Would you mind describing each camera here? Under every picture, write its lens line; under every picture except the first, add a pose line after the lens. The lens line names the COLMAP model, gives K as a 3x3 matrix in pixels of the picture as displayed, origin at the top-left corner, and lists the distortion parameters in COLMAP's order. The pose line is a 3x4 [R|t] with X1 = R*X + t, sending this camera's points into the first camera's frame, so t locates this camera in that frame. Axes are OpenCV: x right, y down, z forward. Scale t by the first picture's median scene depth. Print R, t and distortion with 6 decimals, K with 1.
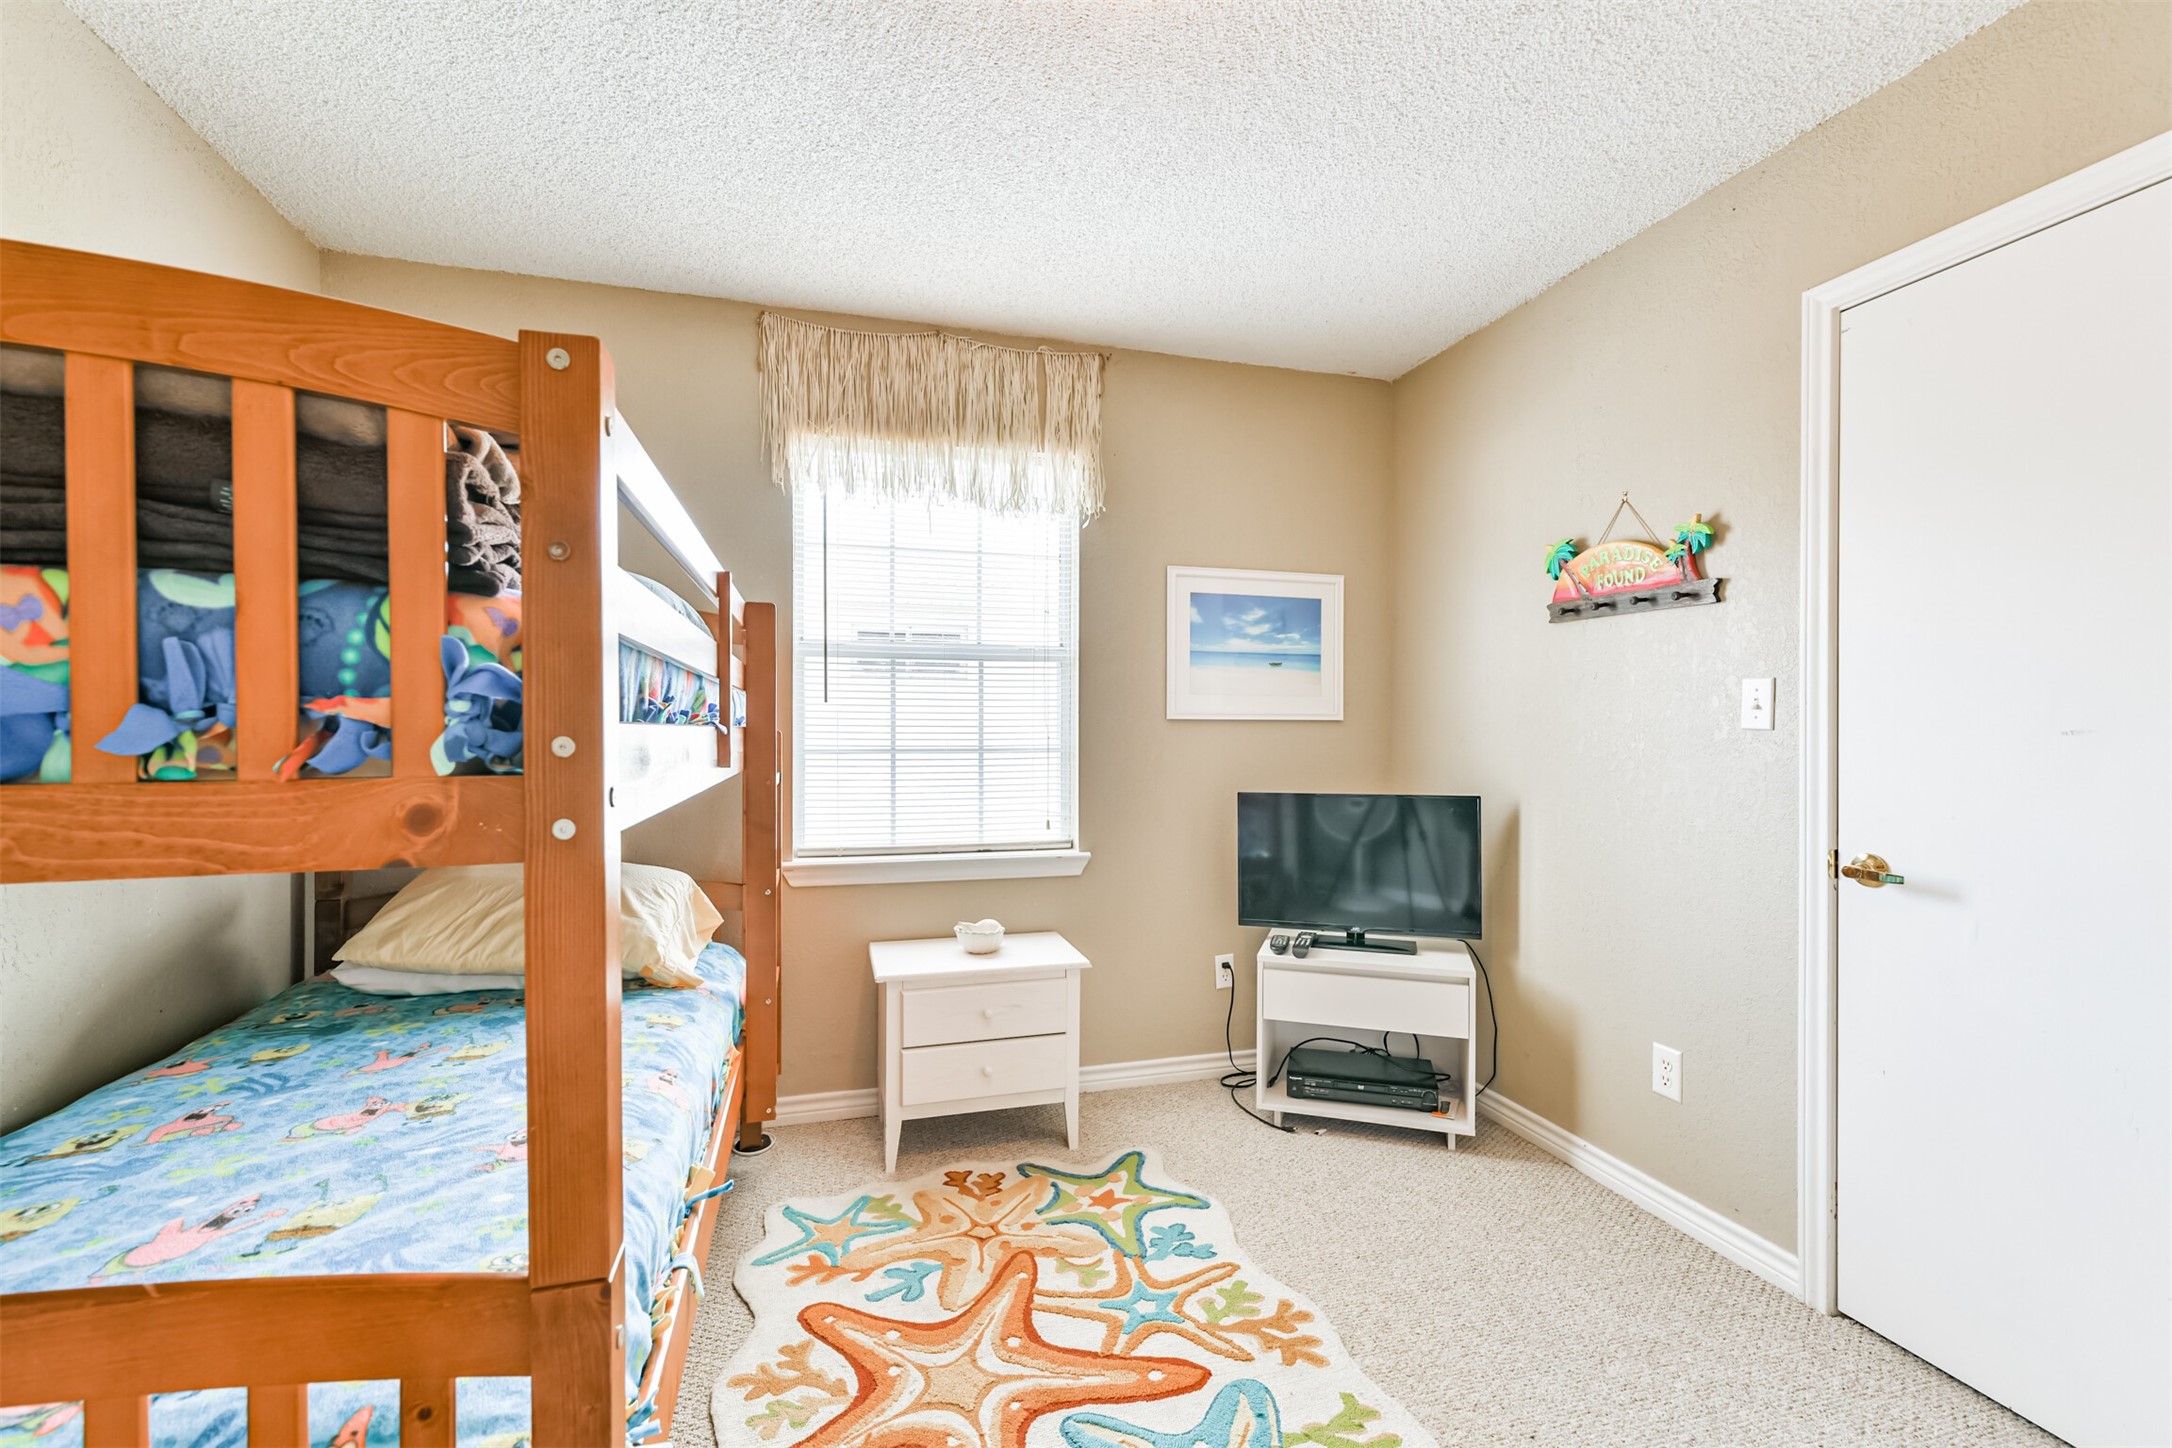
lens RADIAL K [[902.5, 0, 1089.0], [0, 902.5, 727.8], [0, 0, 1]] dist [0.002498, -0.000214]
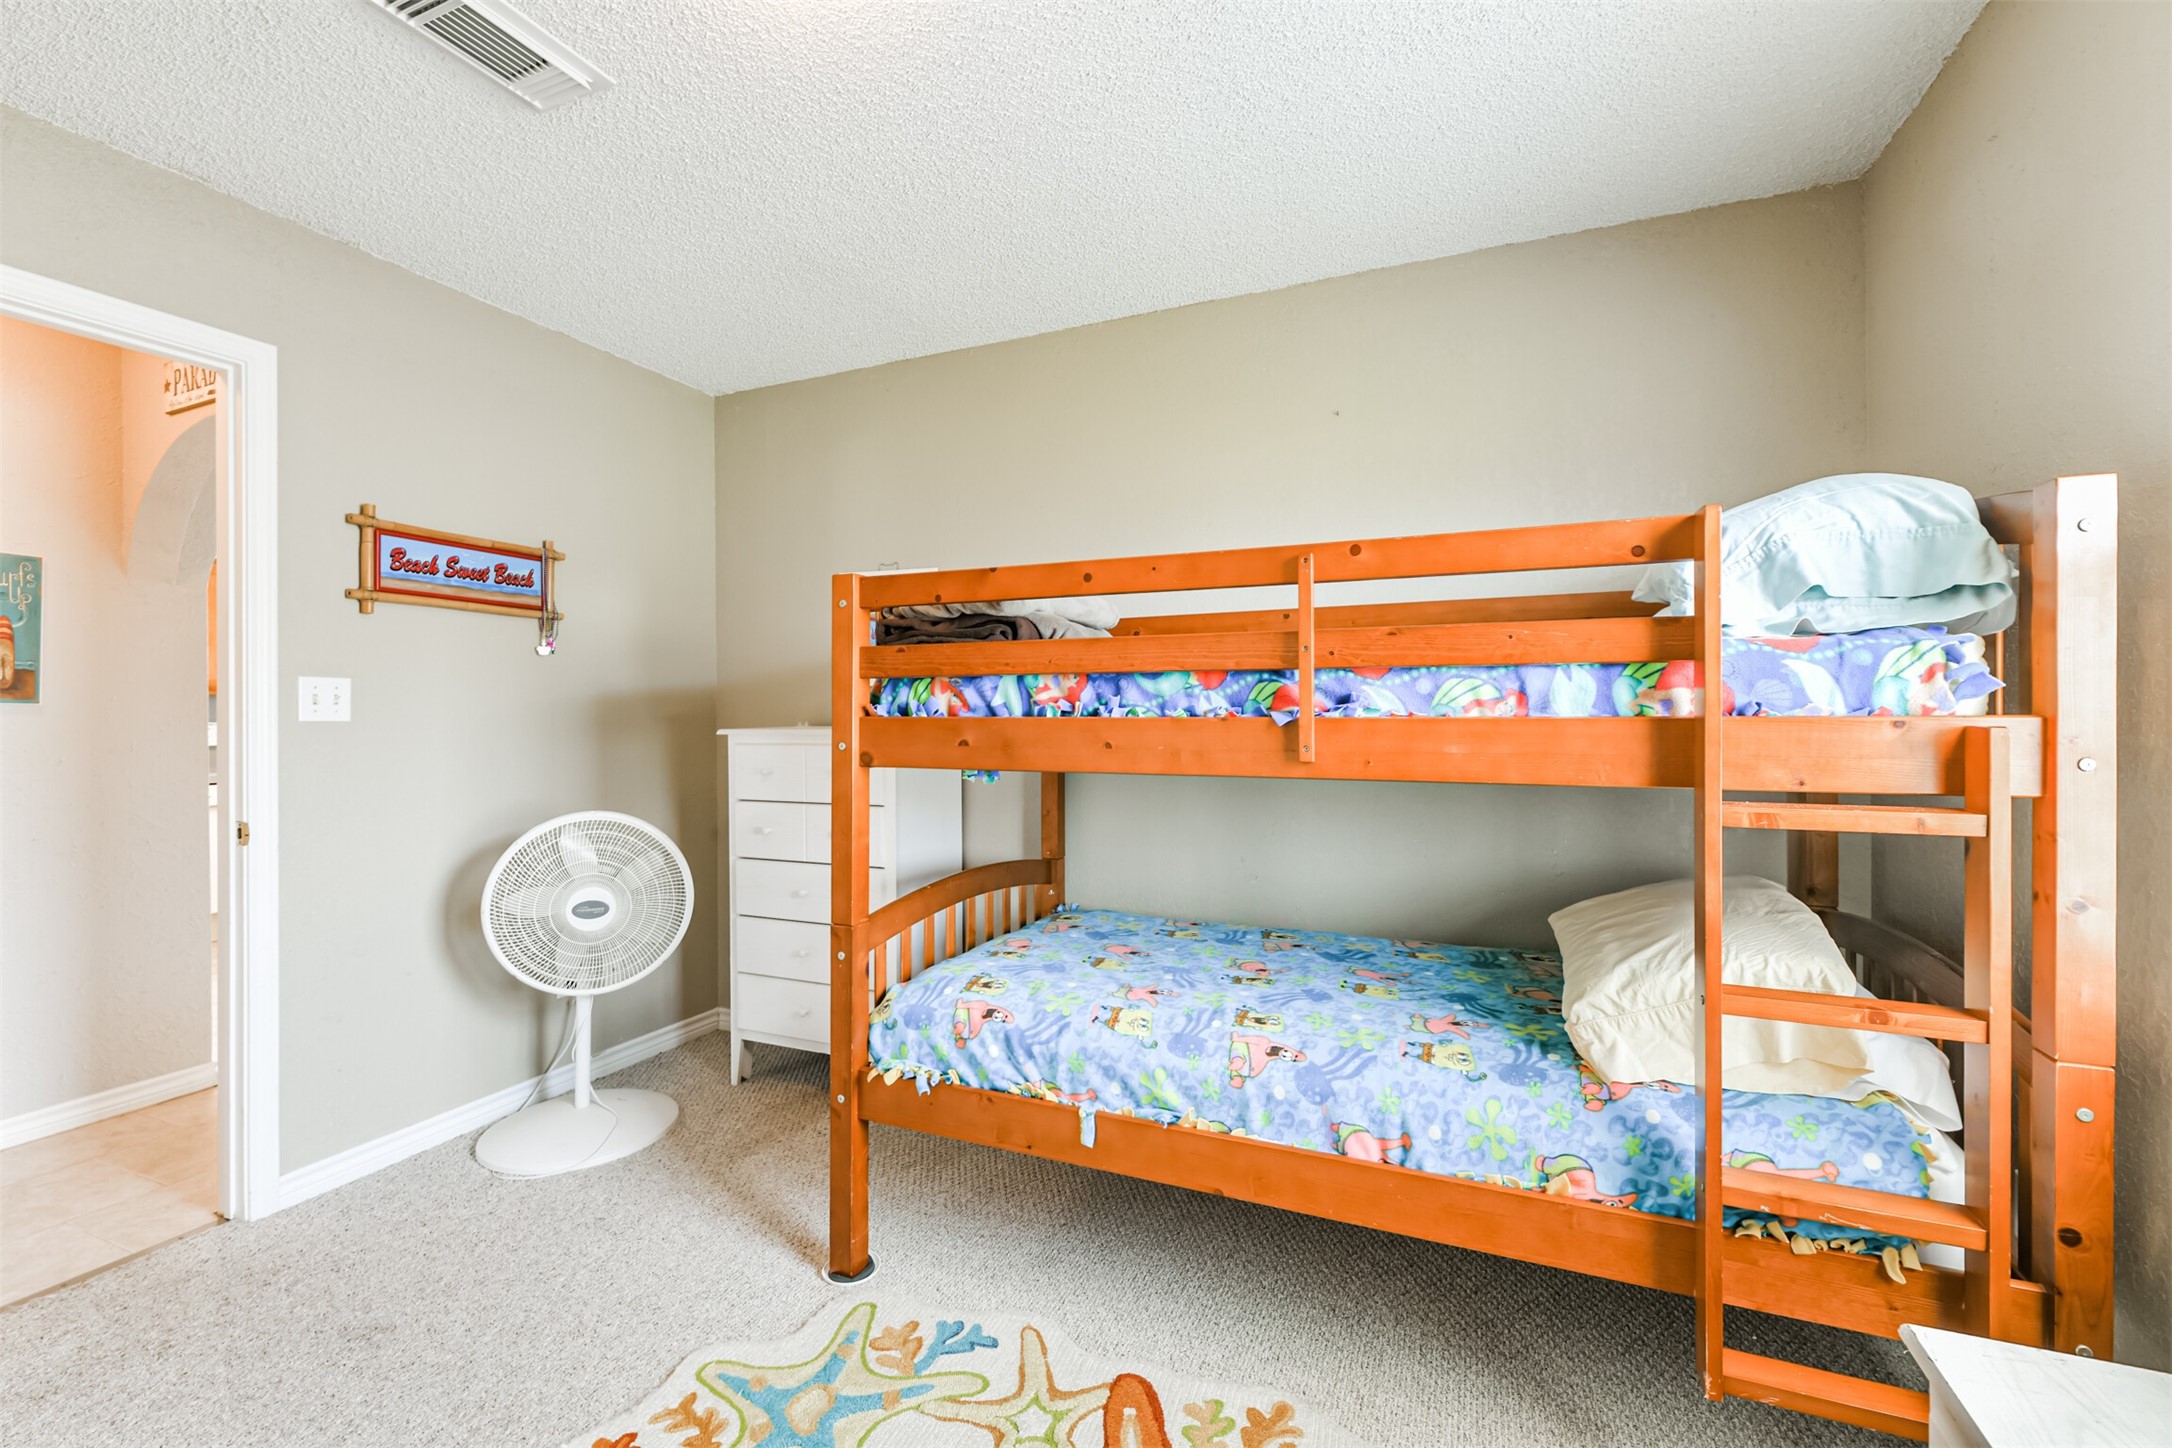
lens RADIAL K [[902.5, 0, 1090.8], [0, 902.5, 721.9], [0, 0, 1]] dist [0.002498, -0.000214]
pose [[-0.634986, 0.008226, -0.772480, 0.483168], [0.005948, 0.999966, 0.005758, -0.002717], [0.772501, -0.000938, -0.635013, 1.515296]]
